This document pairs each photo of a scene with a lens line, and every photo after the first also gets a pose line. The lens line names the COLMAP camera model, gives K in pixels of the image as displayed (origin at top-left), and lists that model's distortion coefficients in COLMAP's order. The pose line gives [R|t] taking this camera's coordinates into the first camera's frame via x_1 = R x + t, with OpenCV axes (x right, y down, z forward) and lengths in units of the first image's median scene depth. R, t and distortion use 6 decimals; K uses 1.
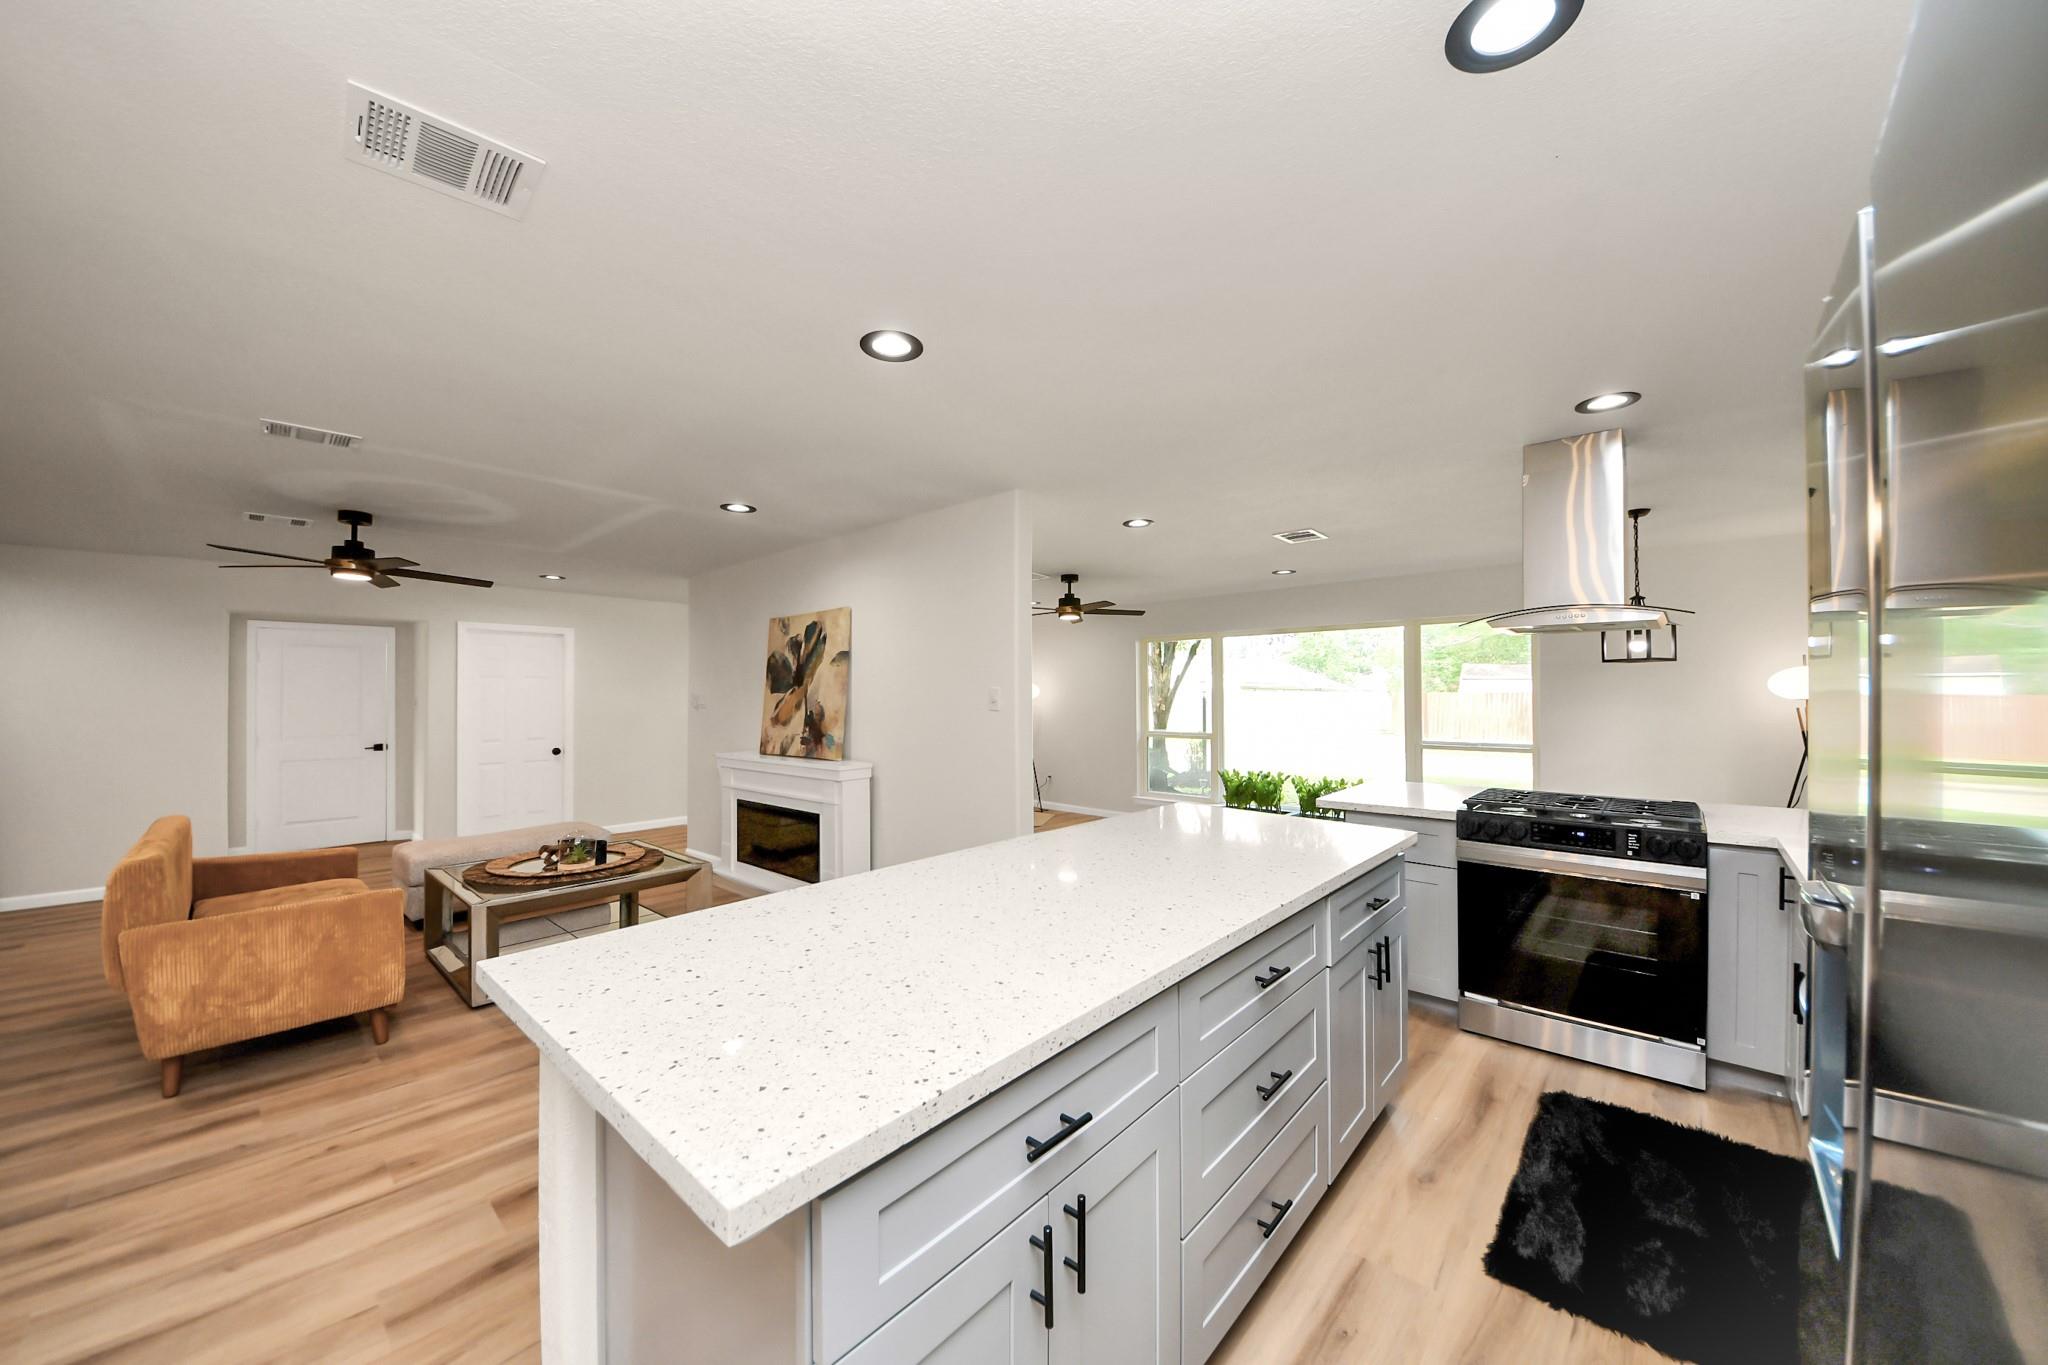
lens RADIAL K [[734.9, 0, 996.8], [0, 734.9, 681.2], [0, 0, 1]] dist [0.050664, -0.024432]
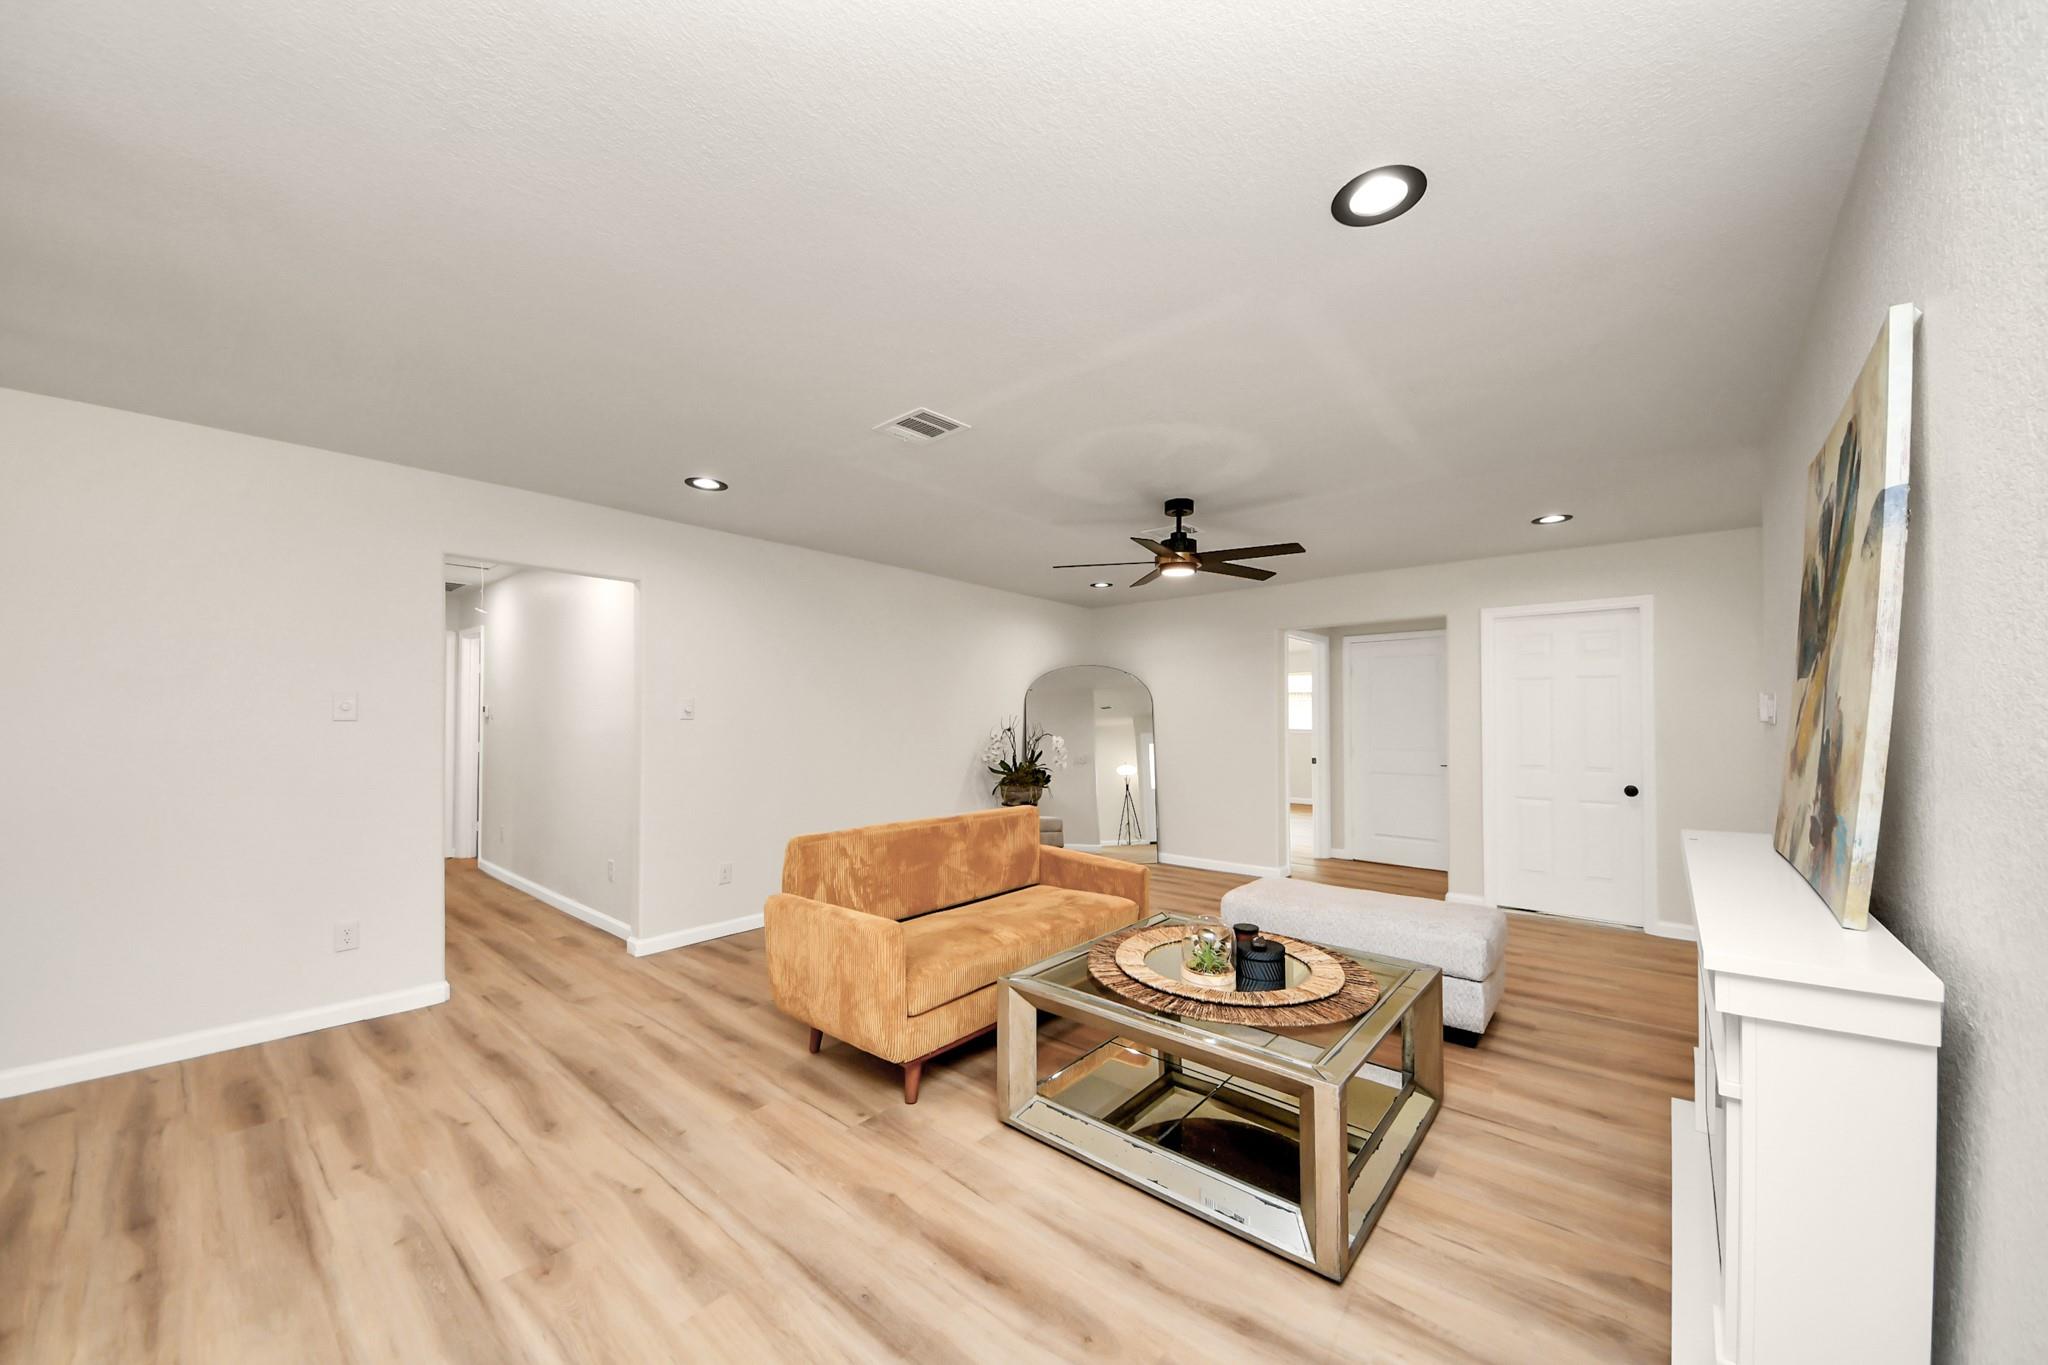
lens RADIAL K [[733.4, 0, 1047.9], [0, 733.4, 708.3], [0, 0, 1]] dist [0.017265, -0.012276]
pose [[0.066396, -0.011428, -0.997728, 0.018115], [0.022994, 0.999686, -0.009921, 0.027694], [0.997528, -0.022283, 0.066638, 0.664403]]
